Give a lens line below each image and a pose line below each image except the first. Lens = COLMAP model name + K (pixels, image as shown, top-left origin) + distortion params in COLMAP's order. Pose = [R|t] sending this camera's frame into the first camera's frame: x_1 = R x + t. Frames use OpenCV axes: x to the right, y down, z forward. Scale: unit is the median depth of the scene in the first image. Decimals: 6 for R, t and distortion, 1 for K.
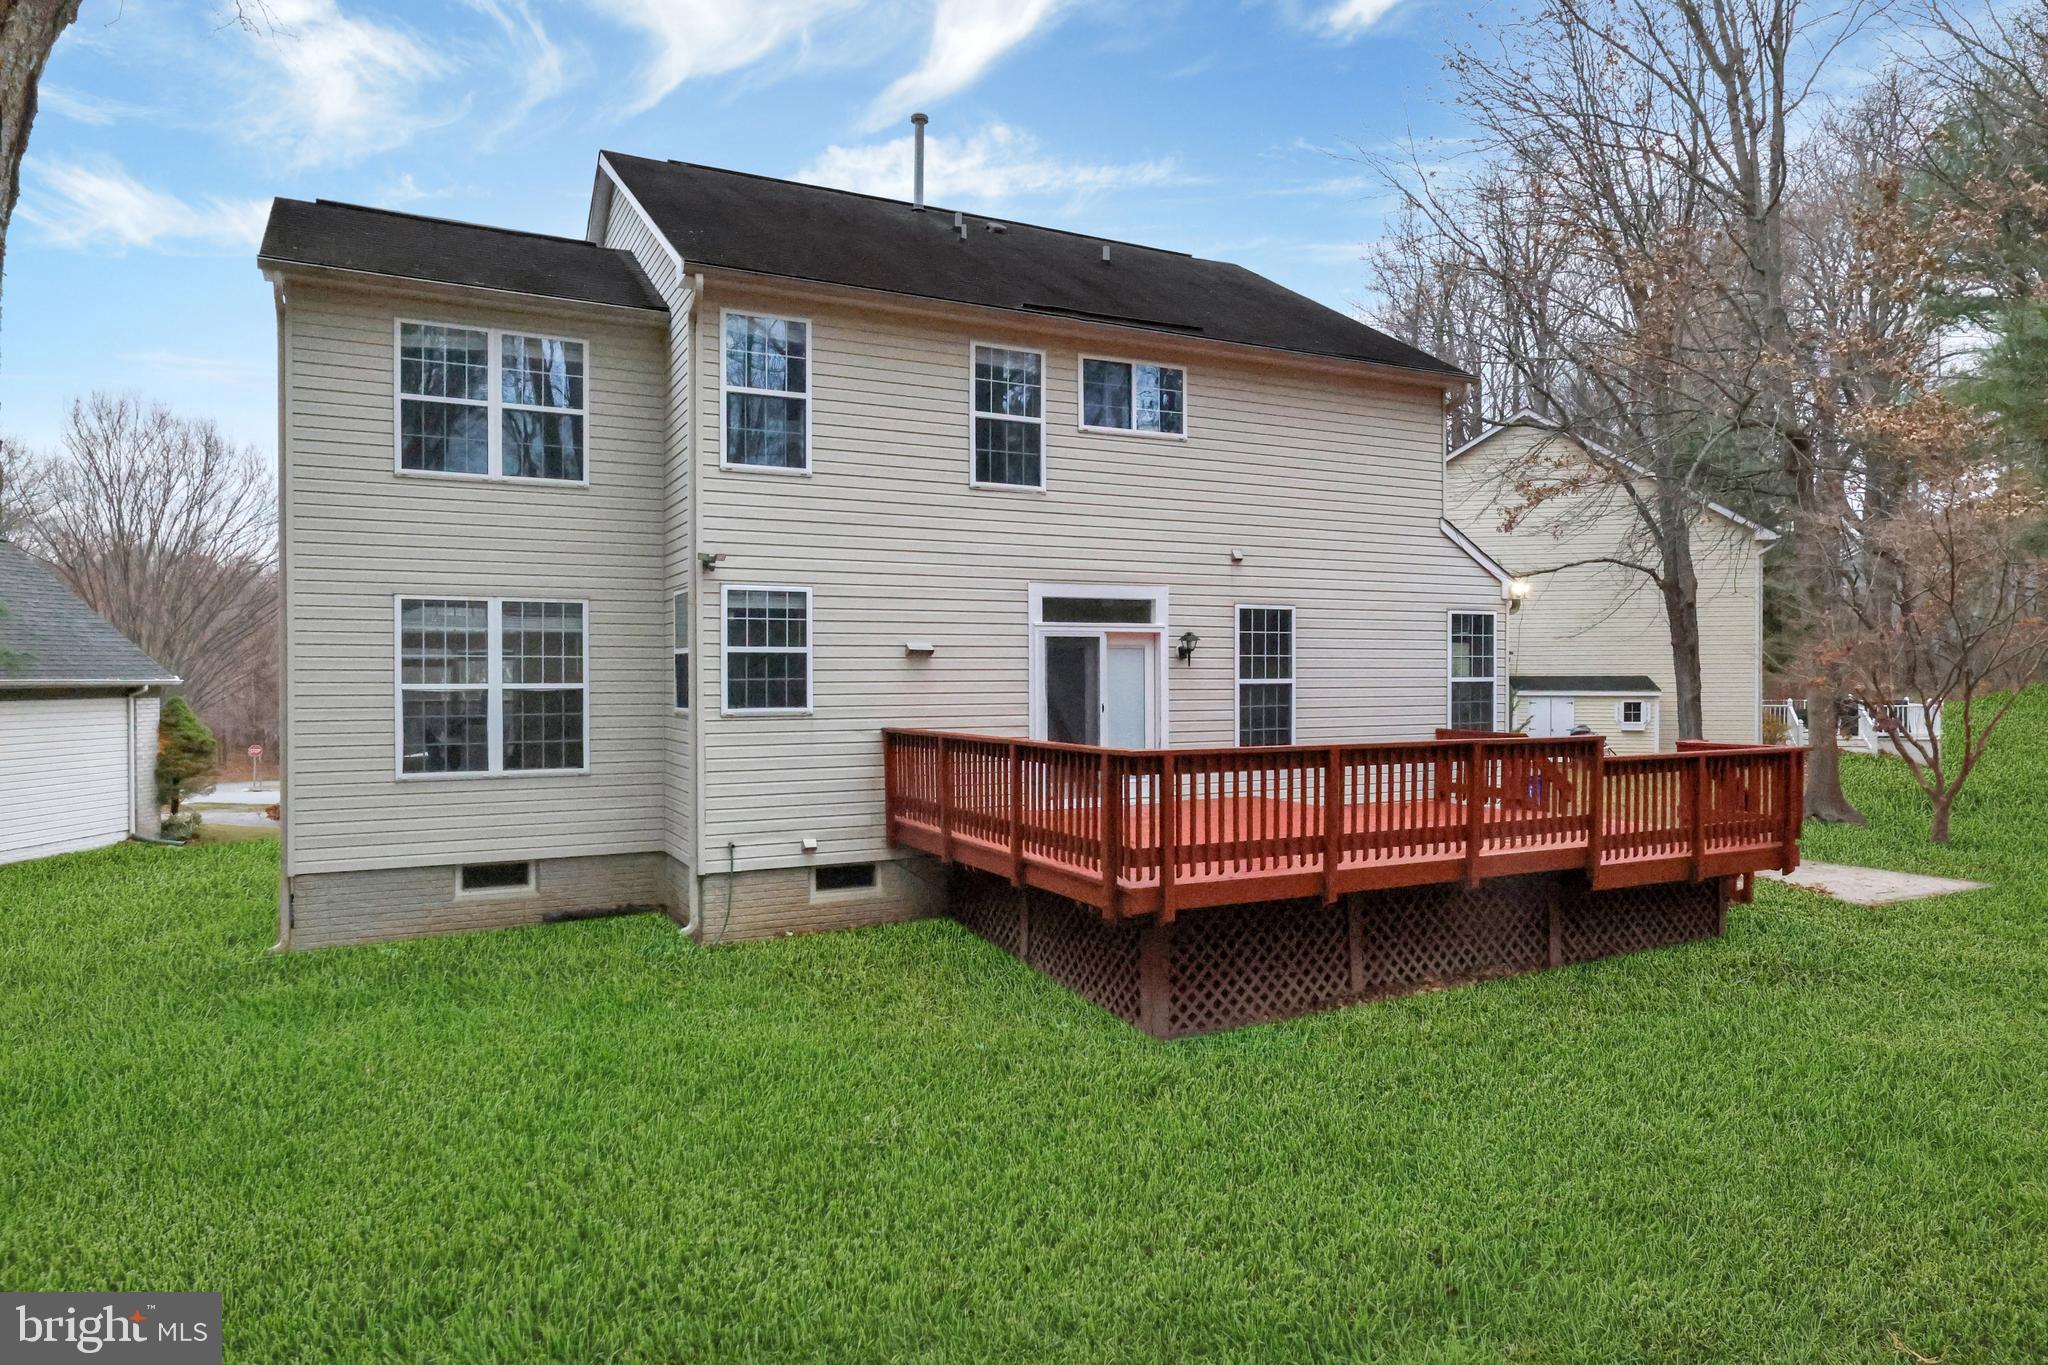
lens RADIAL K [[1224.7, 0, 1024.0], [0, 1224.7, 682.5], [0, 0, 1]] dist [0.004937, 0.001905]
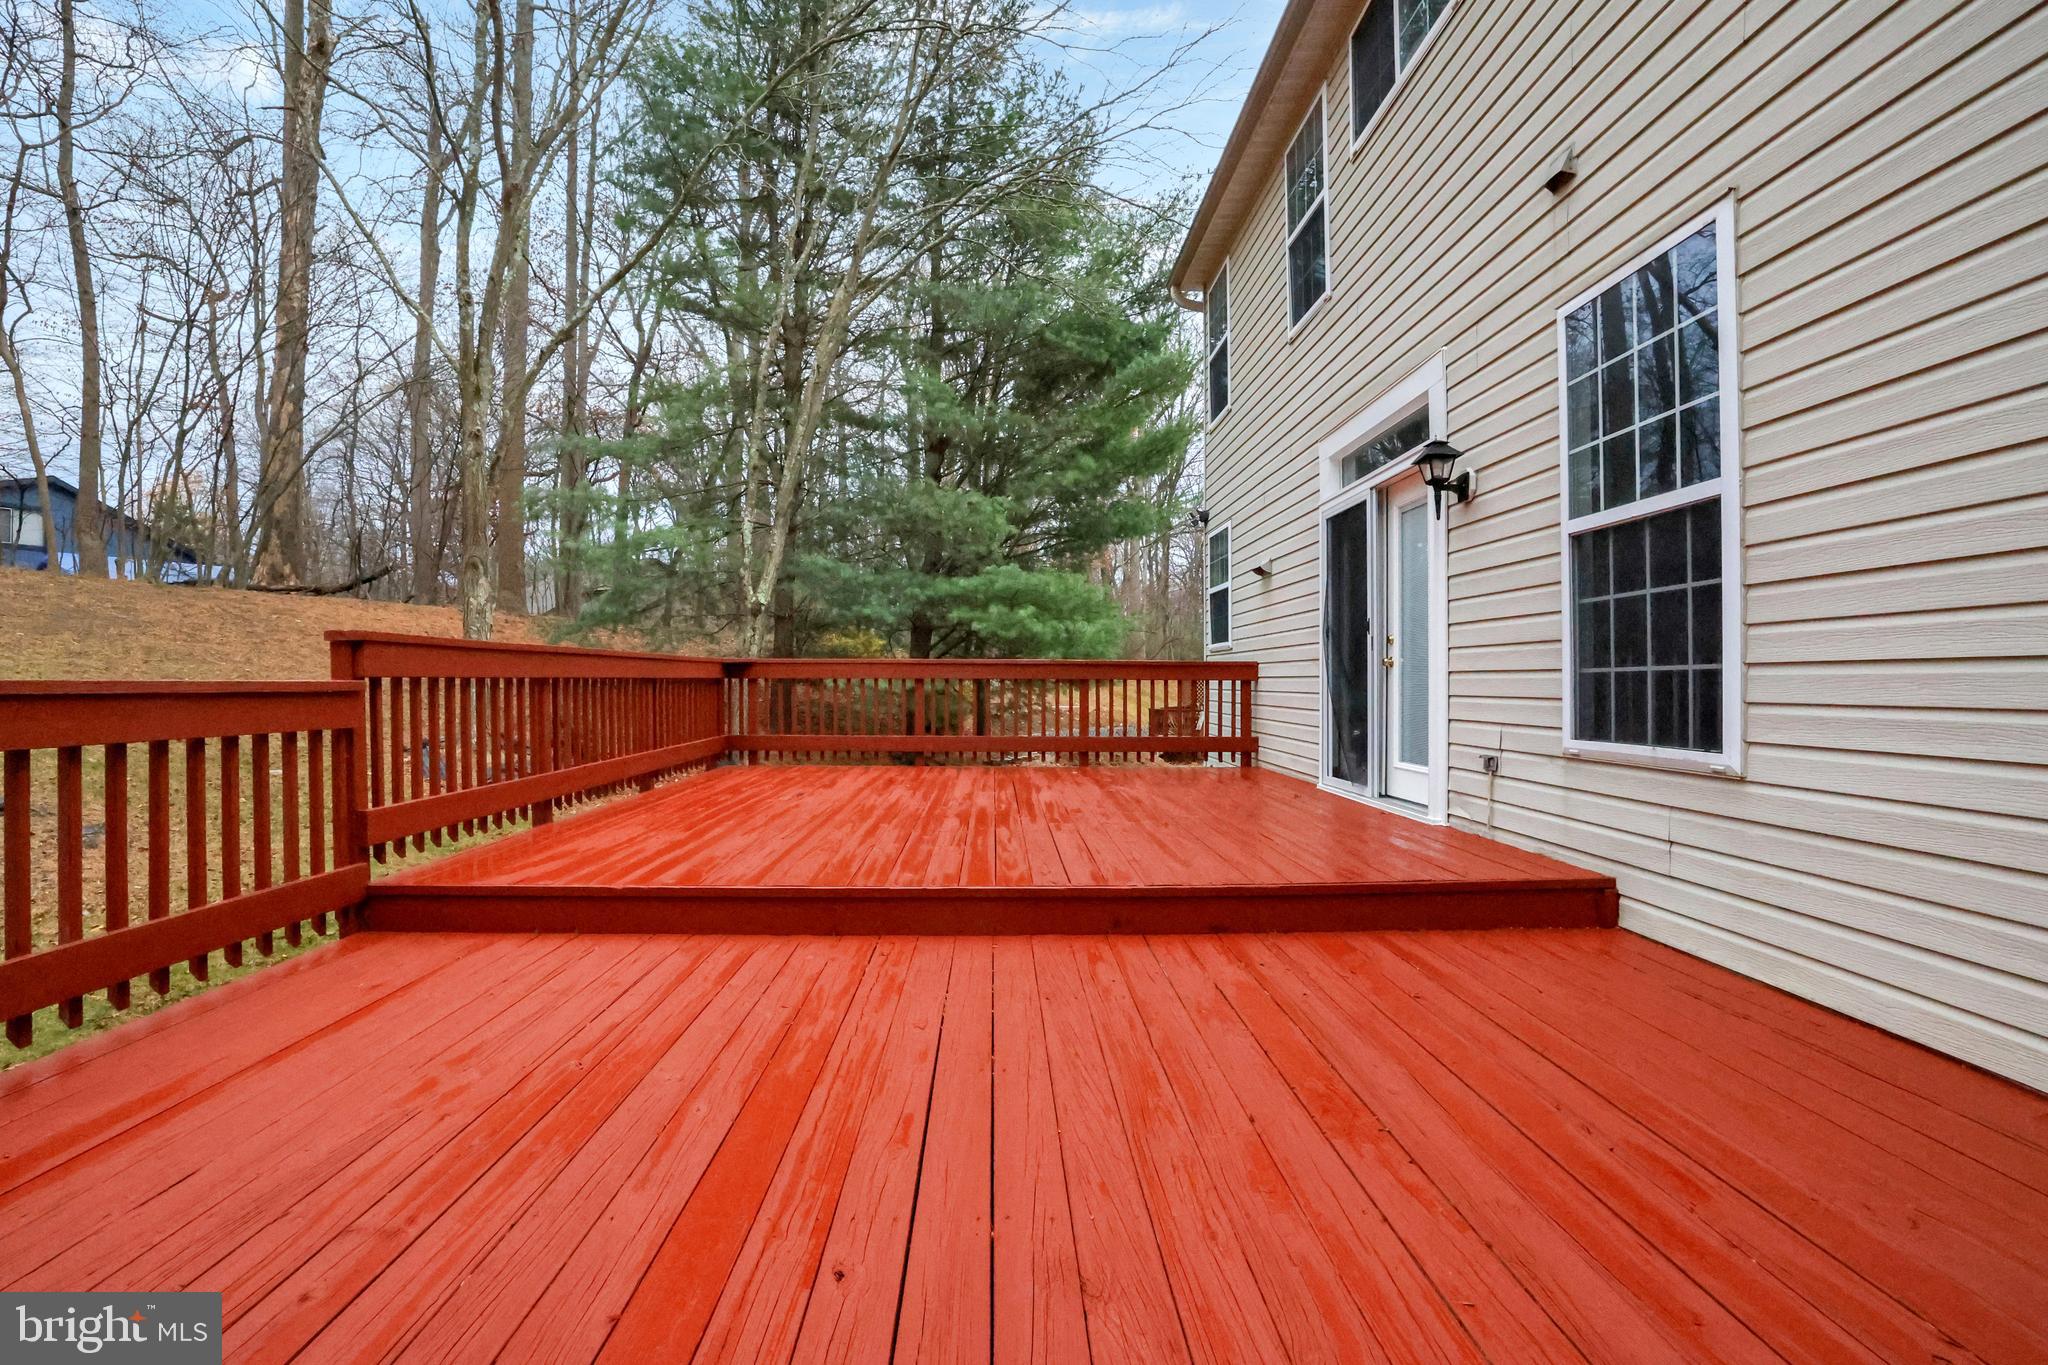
lens RADIAL K [[903.5, 0, 1024.0], [0, 903.5, 682.5], [0, 0, 1]] dist [-0.019848, 0.000163]
pose [[-0.425167, 0.003877, -0.905107, 0.537102], [-0.005517, 0.999961, 0.006875, 0.047703], [0.905098, 0.007917, -0.425129, 1.108183]]
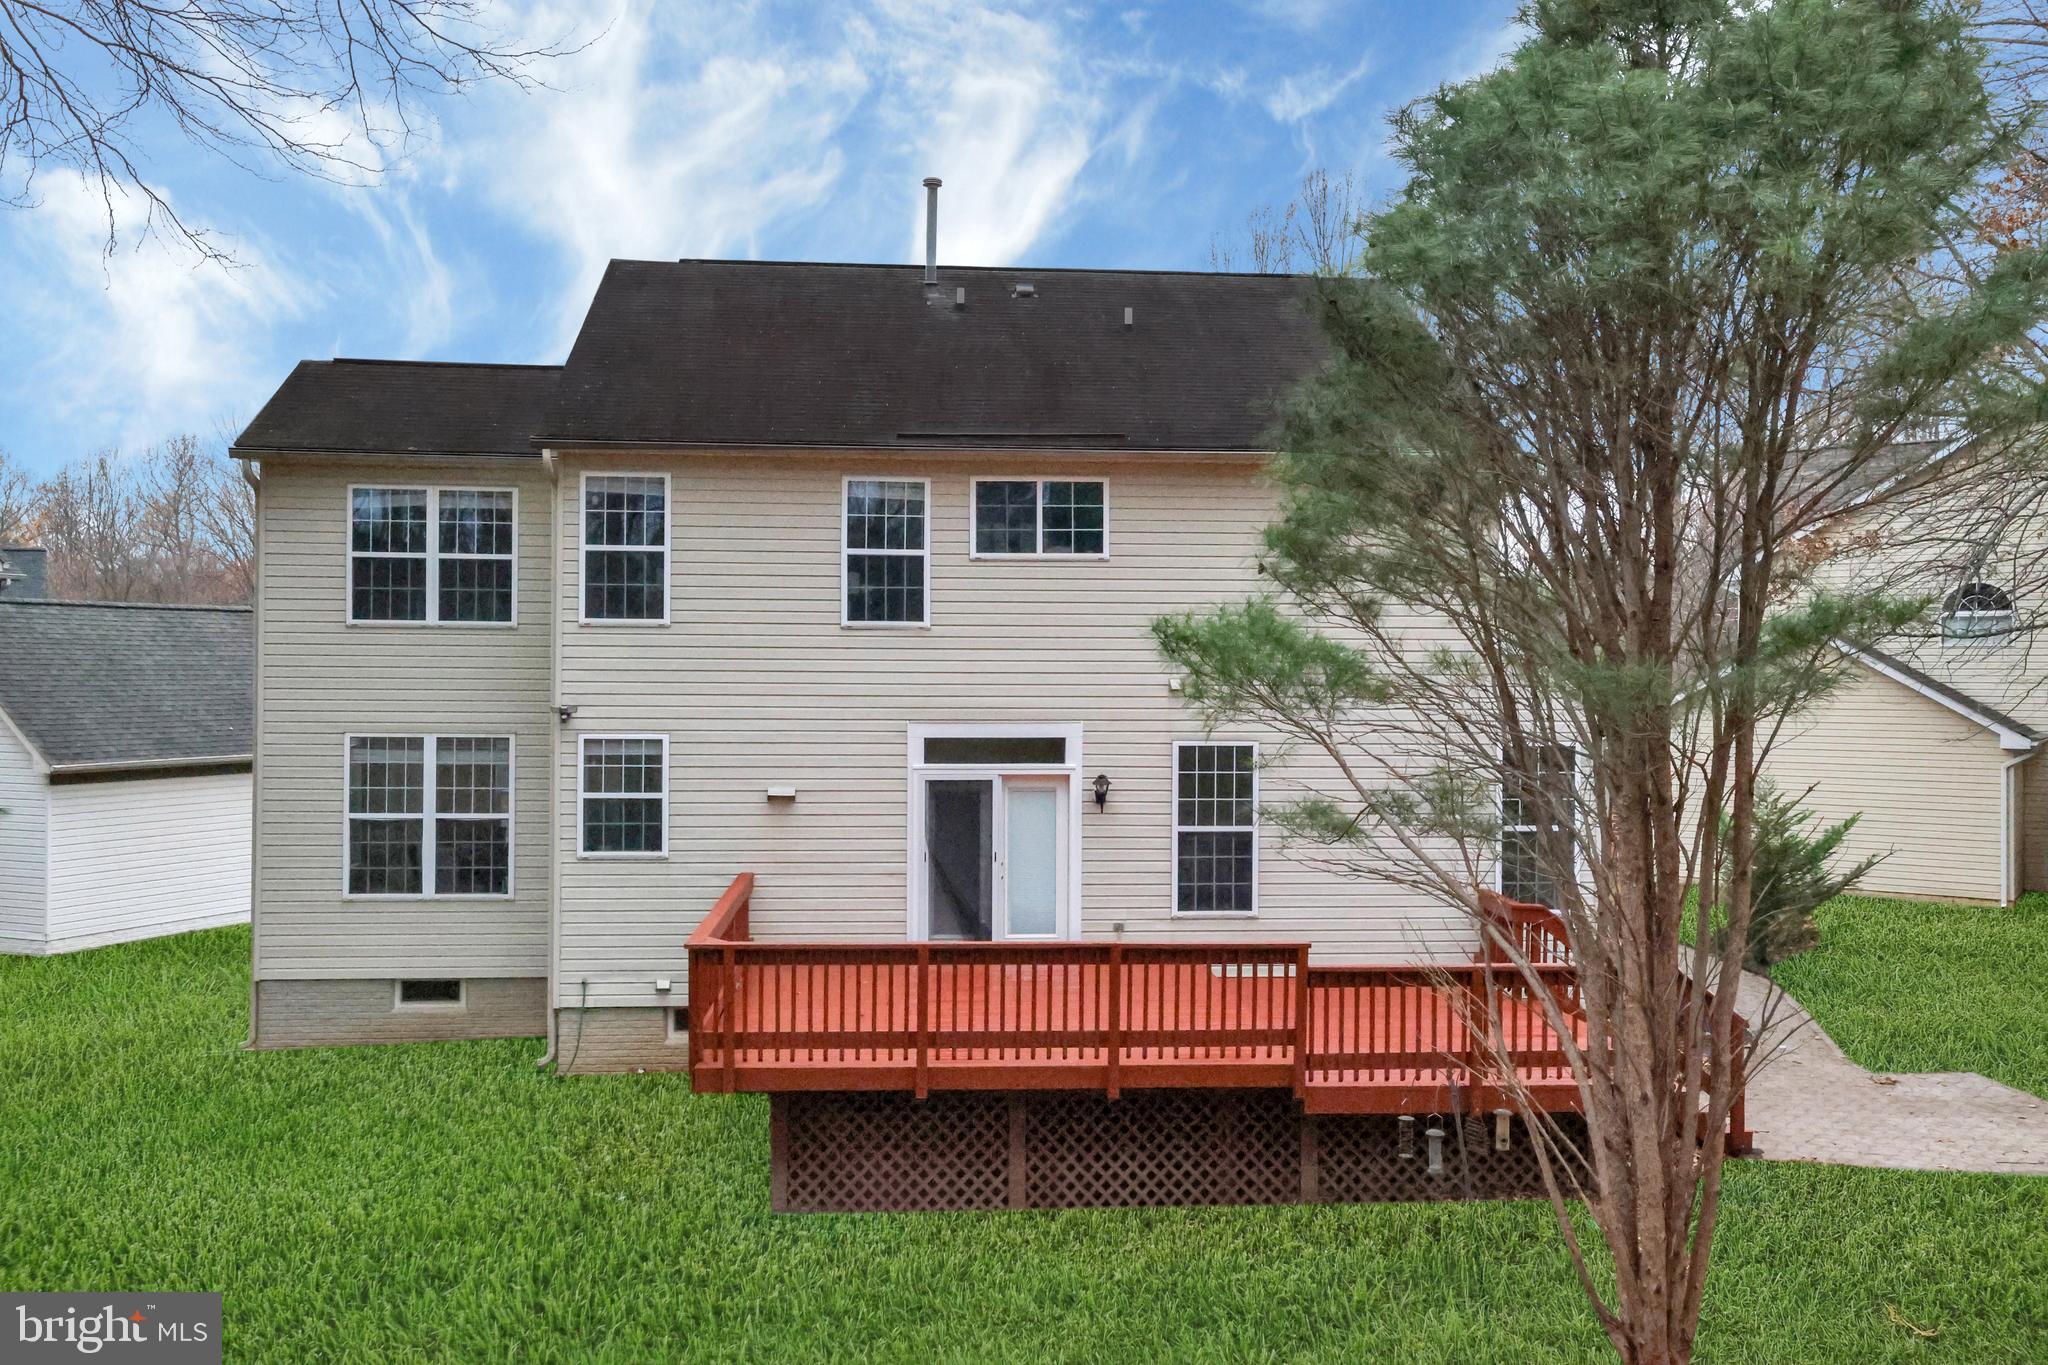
lens RADIAL K [[1740.0, 0, 1024.0], [0, 1740.0, 682.5], [0, 0, 1]] dist [0.032906, -0.000115]
pose [[0.926186, 0.013313, -0.376831, 0.620492], [-0.013778, 0.999904, 0.001460, -0.121387], [0.376814, 0.003840, 0.926281, -0.225774]]
